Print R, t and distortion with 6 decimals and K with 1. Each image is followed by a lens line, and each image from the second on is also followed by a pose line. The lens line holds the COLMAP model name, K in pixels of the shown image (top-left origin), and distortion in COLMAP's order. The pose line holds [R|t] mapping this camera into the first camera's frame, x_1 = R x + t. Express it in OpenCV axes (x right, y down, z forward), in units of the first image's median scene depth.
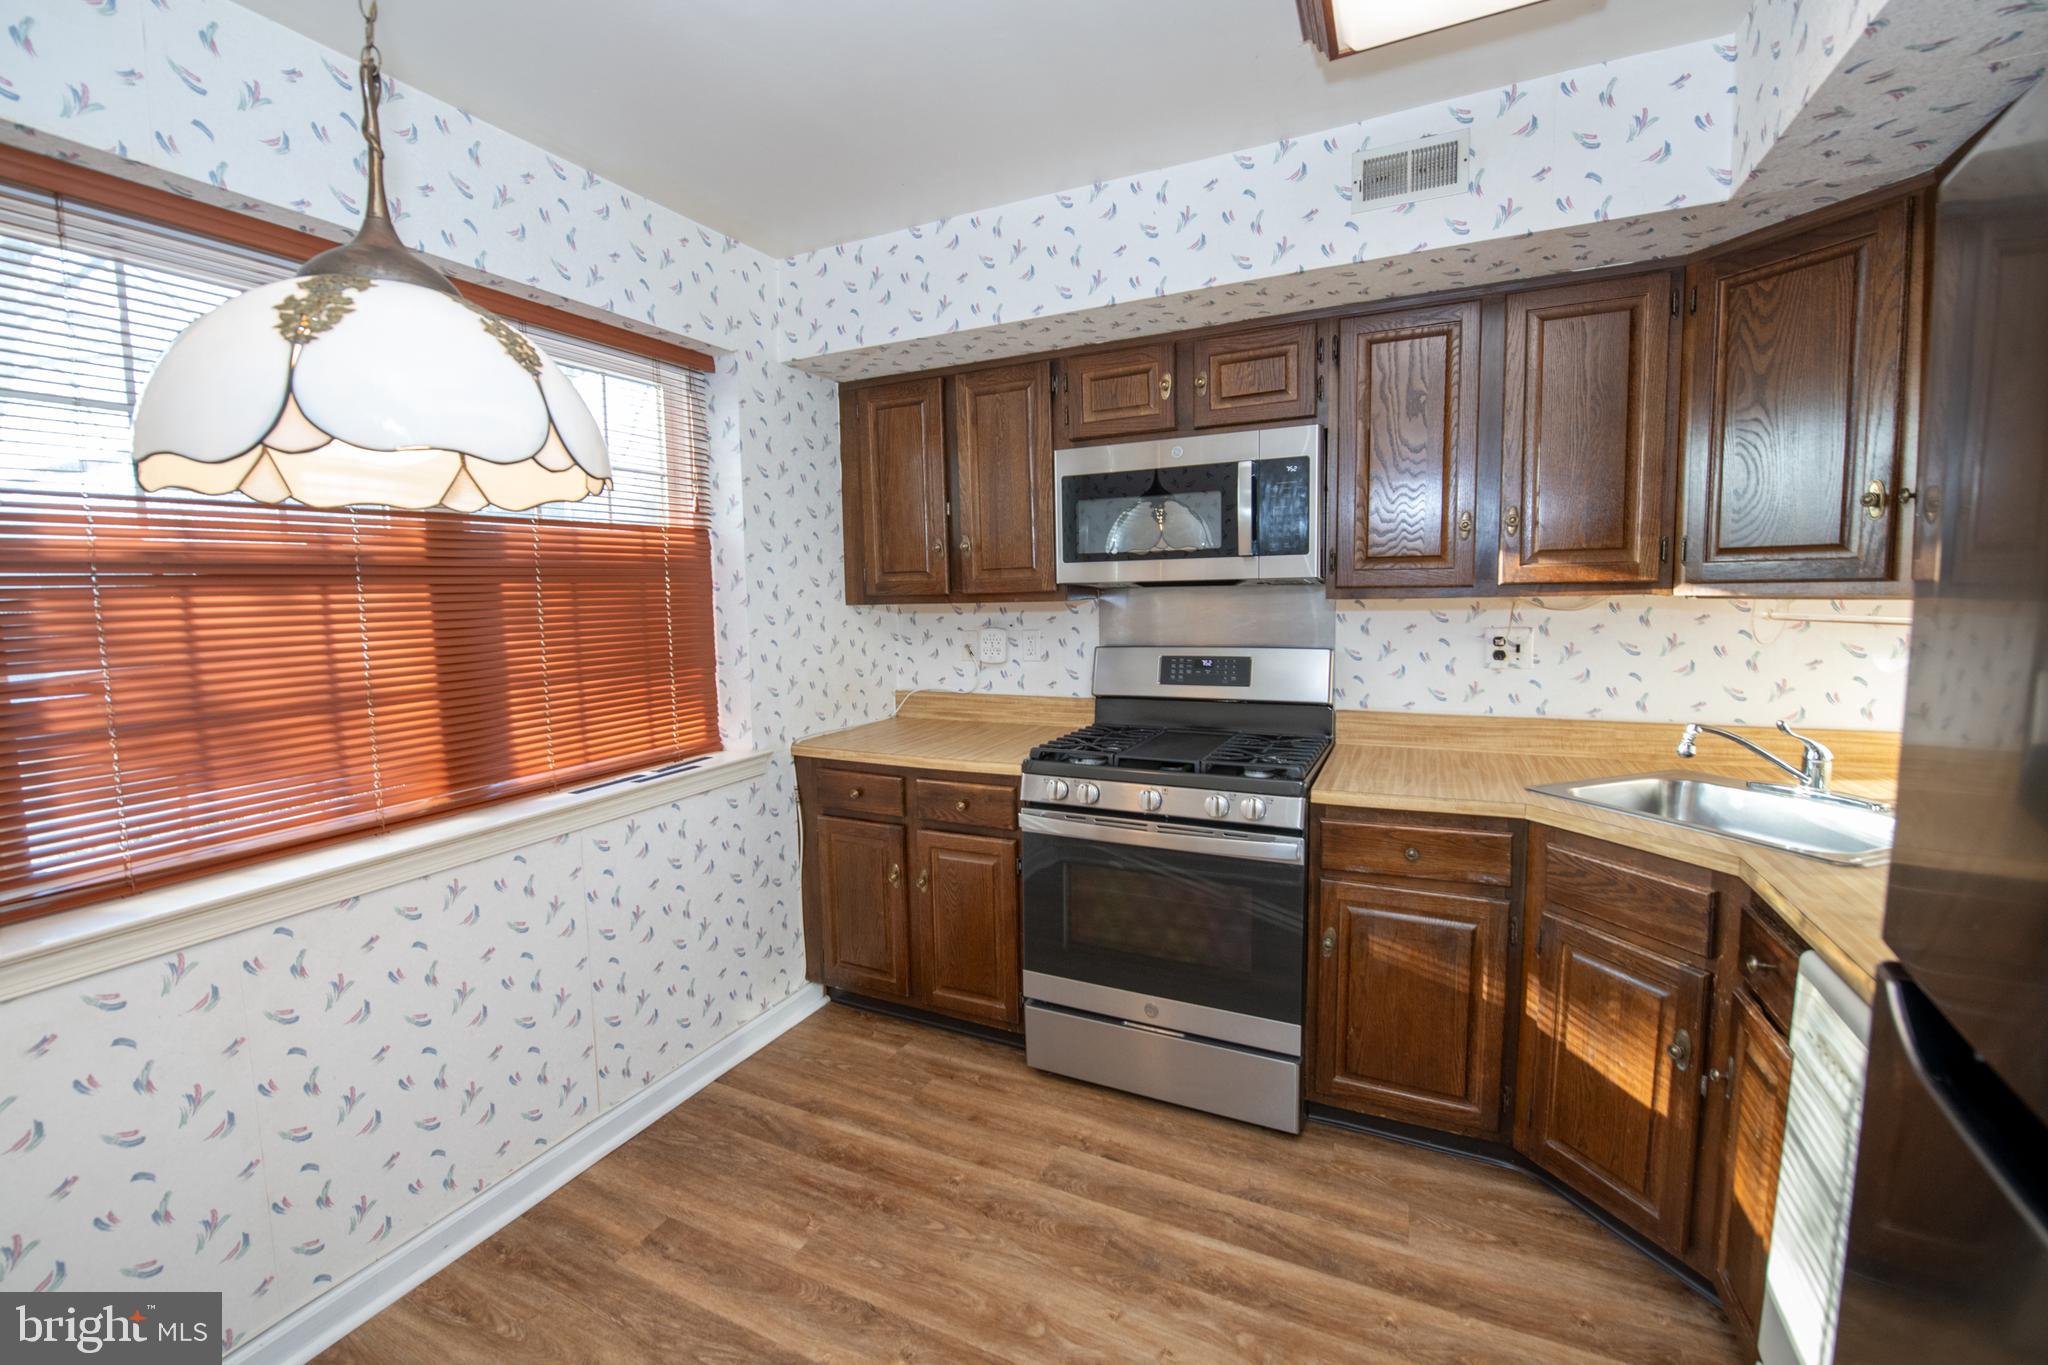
lens RADIAL K [[835.0, 0, 993.3], [0, 835.0, 673.1], [0, 0, 1]] dist [-0.011760, -0.000771]
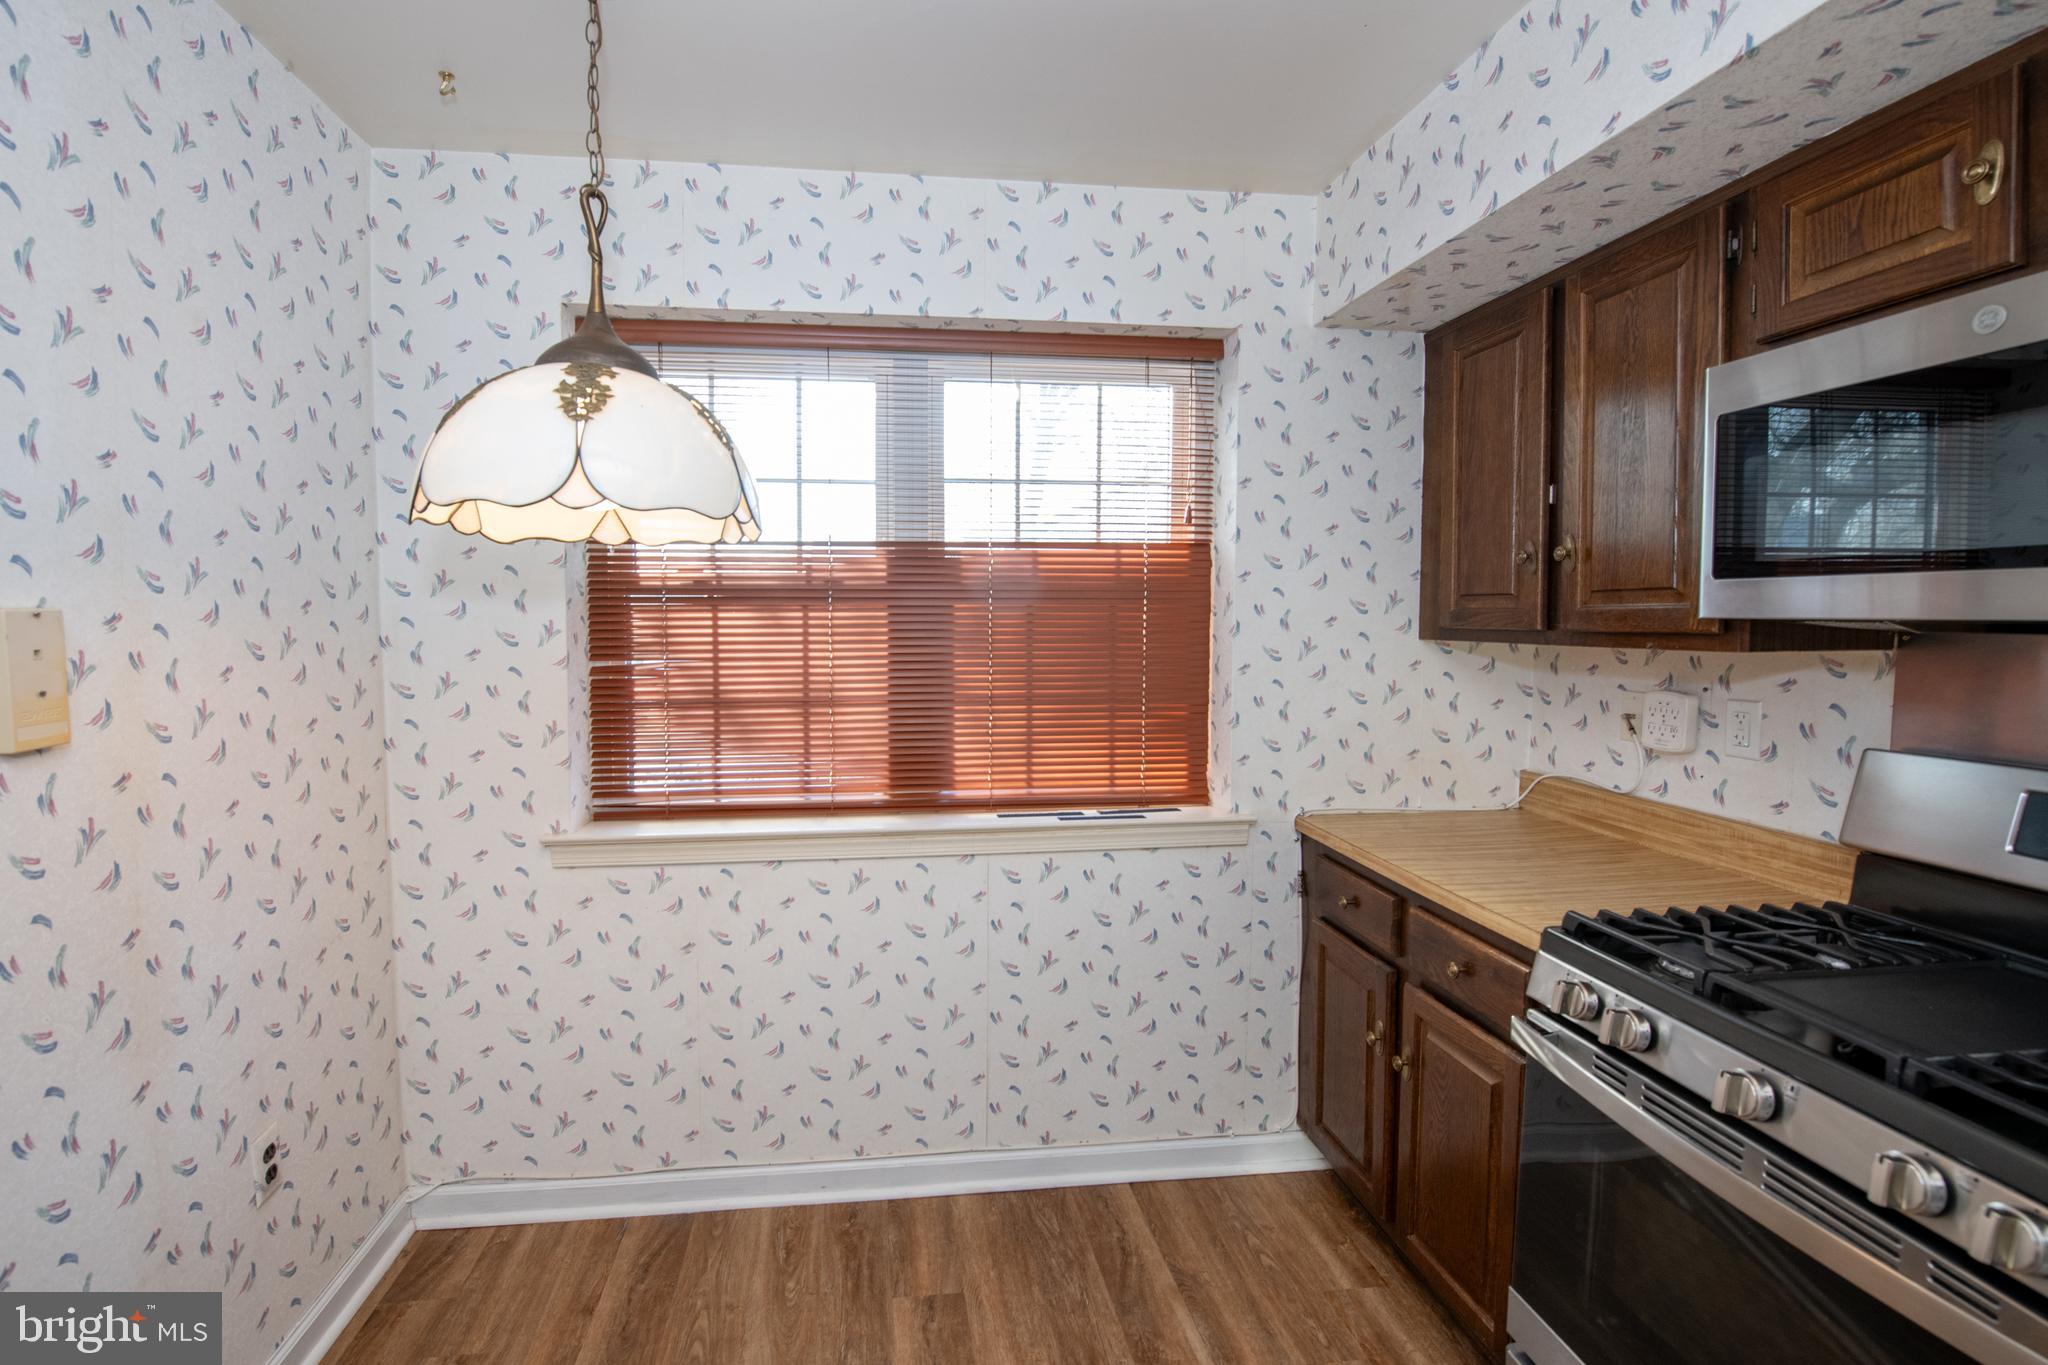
lens RADIAL K [[888.0, 0, 1021.7], [0, 888.0, 666.4], [0, 0, 1]] dist [-0.014351, -0.000709]
pose [[0.560292, 0.071160, -0.825232, 0.304028], [-0.097621, 0.995032, 0.019522, -0.046660], [0.822522, 0.069622, 0.564456, 0.338135]]
